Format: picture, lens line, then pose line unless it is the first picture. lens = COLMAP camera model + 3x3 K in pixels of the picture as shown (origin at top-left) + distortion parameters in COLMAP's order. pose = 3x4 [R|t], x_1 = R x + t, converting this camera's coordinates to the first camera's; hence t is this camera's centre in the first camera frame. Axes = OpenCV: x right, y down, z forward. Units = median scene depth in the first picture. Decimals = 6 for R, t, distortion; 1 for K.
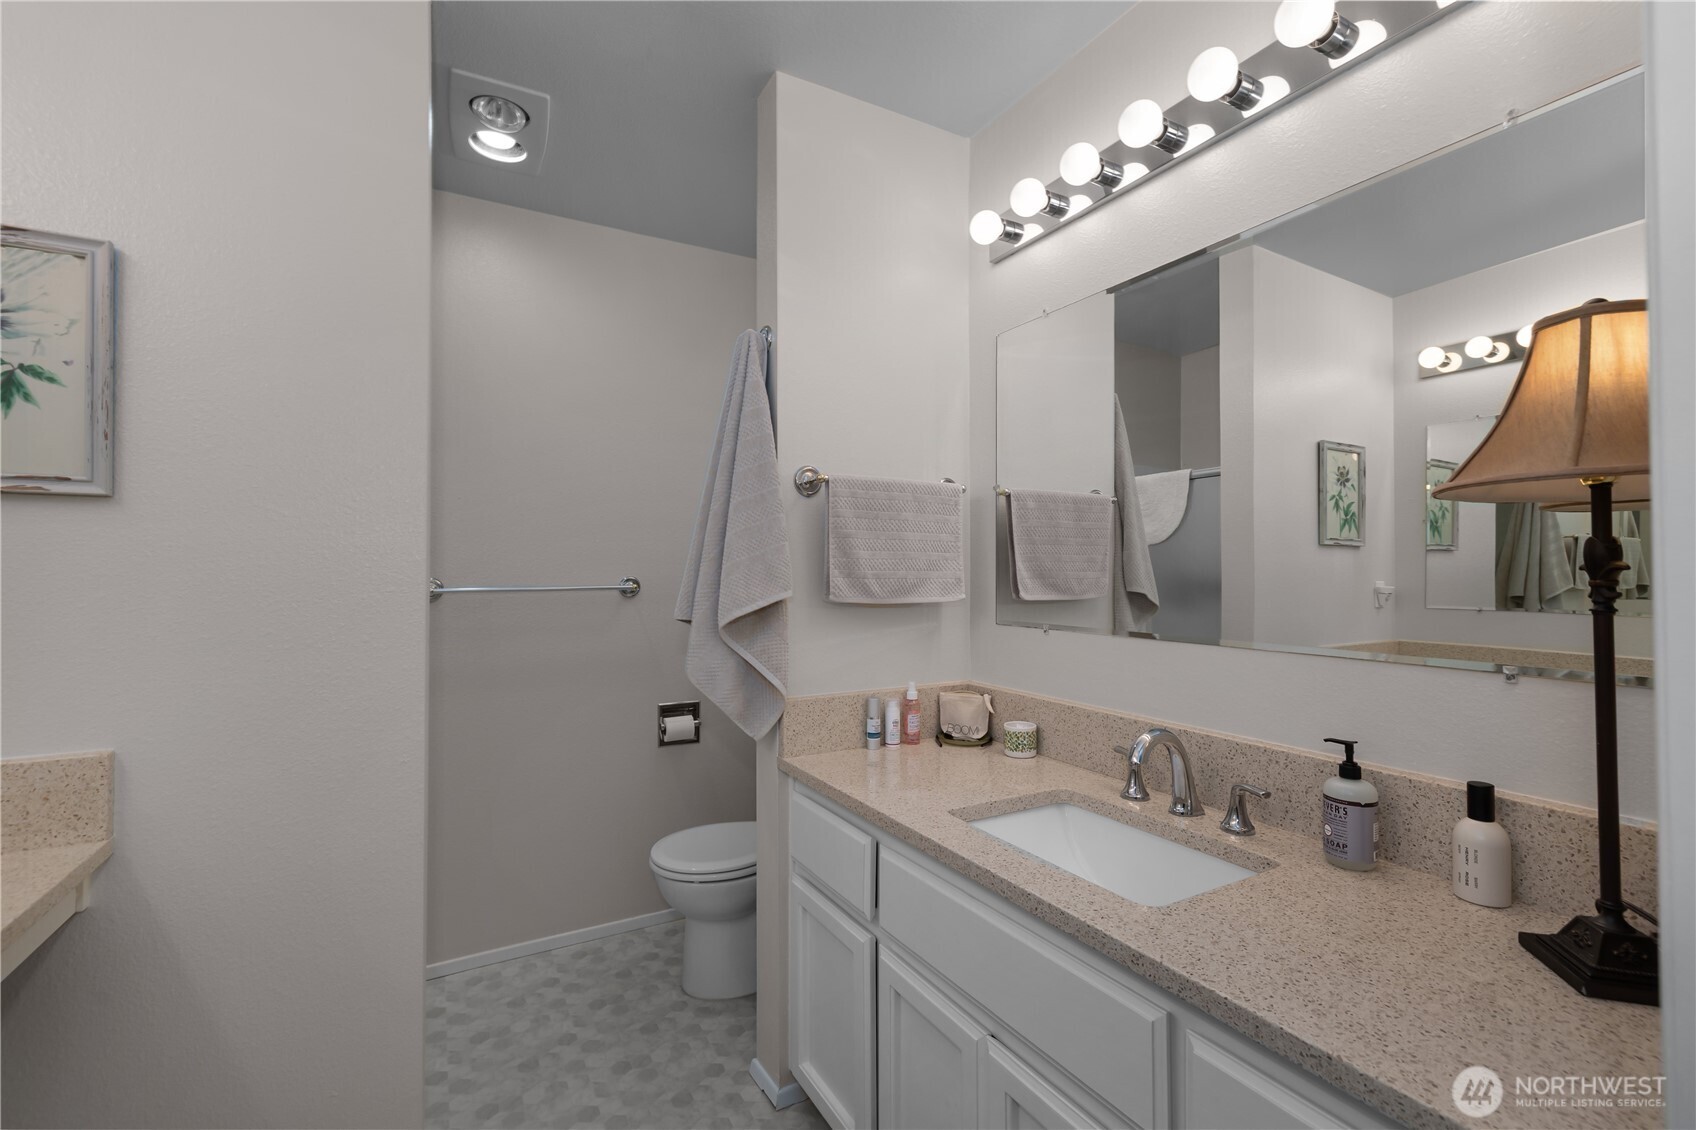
lens RADIAL K [[705.7, 0, 828.7], [0, 705.7, 564.8], [0, 0, 1]] dist [0.002375, -0.010383]
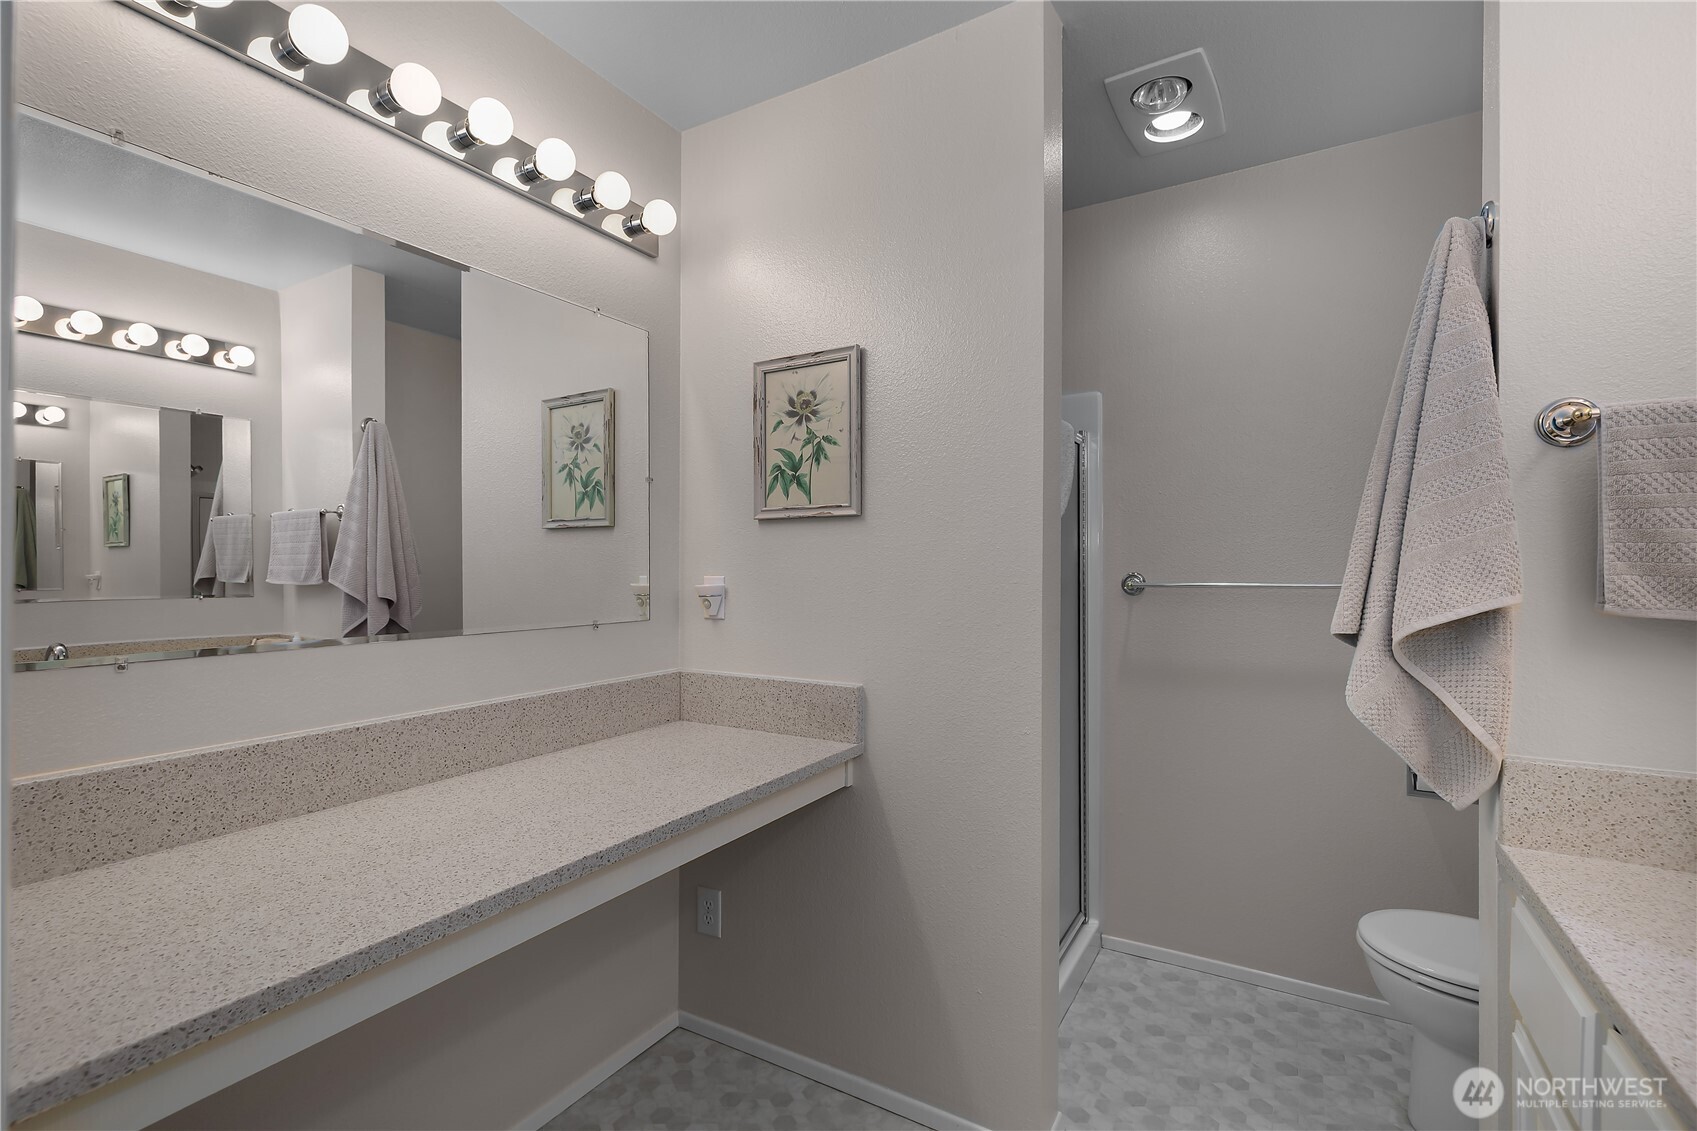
lens RADIAL K [[741.2, 0, 858.7], [0, 741.2, 570.4], [0, 0, 1]] dist [-0.000879, 0.000597]
pose [[0.516051, 0.004485, -0.856546, 0.221563], [0.008520, 0.999910, 0.010369, 0.001923], [0.856516, -0.012649, 0.515966, 0.118398]]
